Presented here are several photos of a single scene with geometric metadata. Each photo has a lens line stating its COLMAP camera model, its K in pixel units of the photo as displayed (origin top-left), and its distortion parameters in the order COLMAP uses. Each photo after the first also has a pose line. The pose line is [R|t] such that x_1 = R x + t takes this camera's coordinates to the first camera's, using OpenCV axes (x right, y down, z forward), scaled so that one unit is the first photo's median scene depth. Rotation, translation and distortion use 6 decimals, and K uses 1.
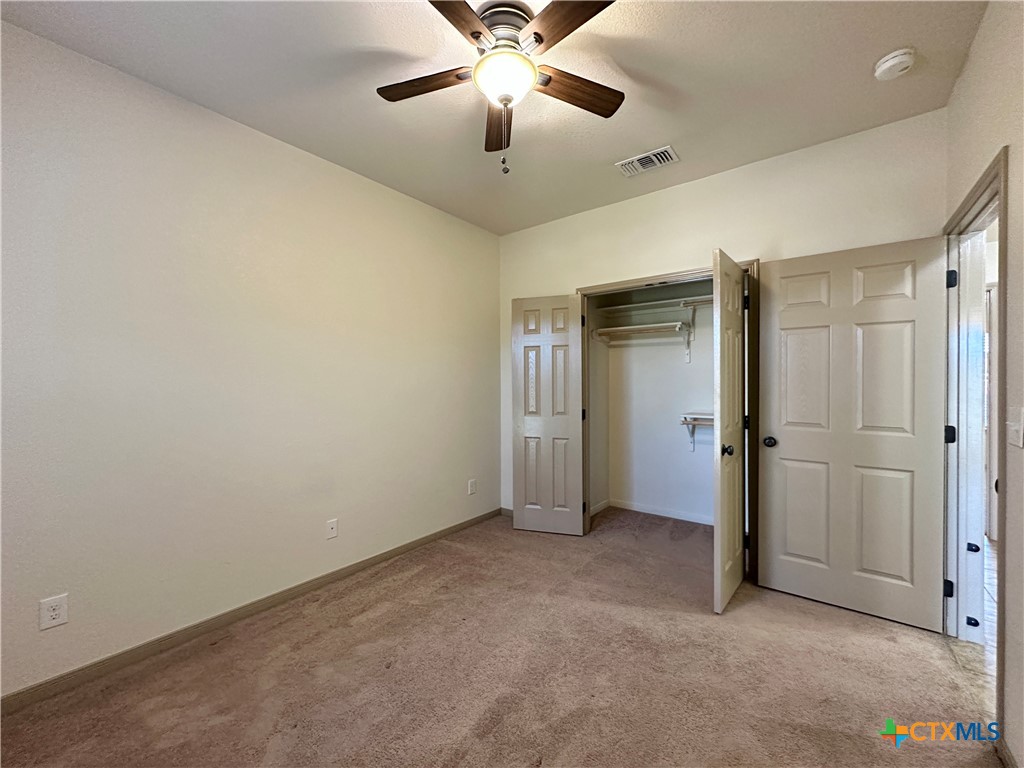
lens RADIAL K [[417.2, 0, 512.0], [0, 417.2, 384.0], [0, 0, 1]] dist [-0.002410, -0.000329]
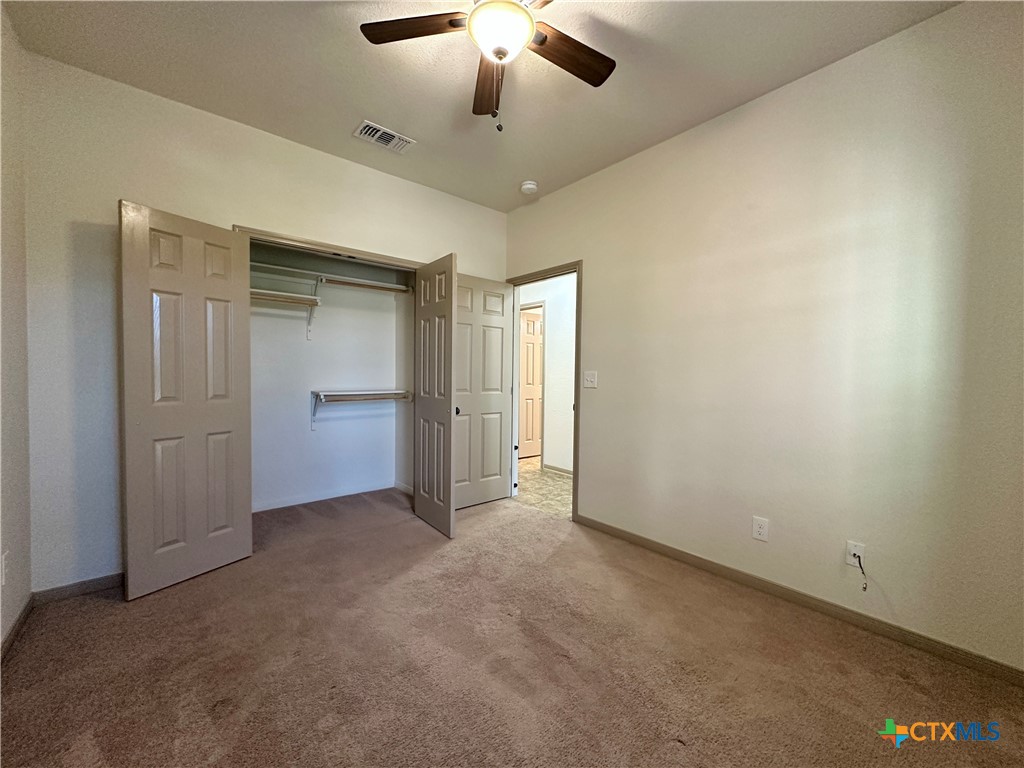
lens RADIAL K [[414.4, 0, 513.9], [0, 414.4, 388.4], [0, 0, 1]] dist [-0.000304, 0.000156]
pose [[0.179031, -0.029297, 0.983407, -0.640200], [-0.005300, 0.999513, 0.030742, 0.043449], [-0.983829, -0.010716, 0.178788, 0.524827]]
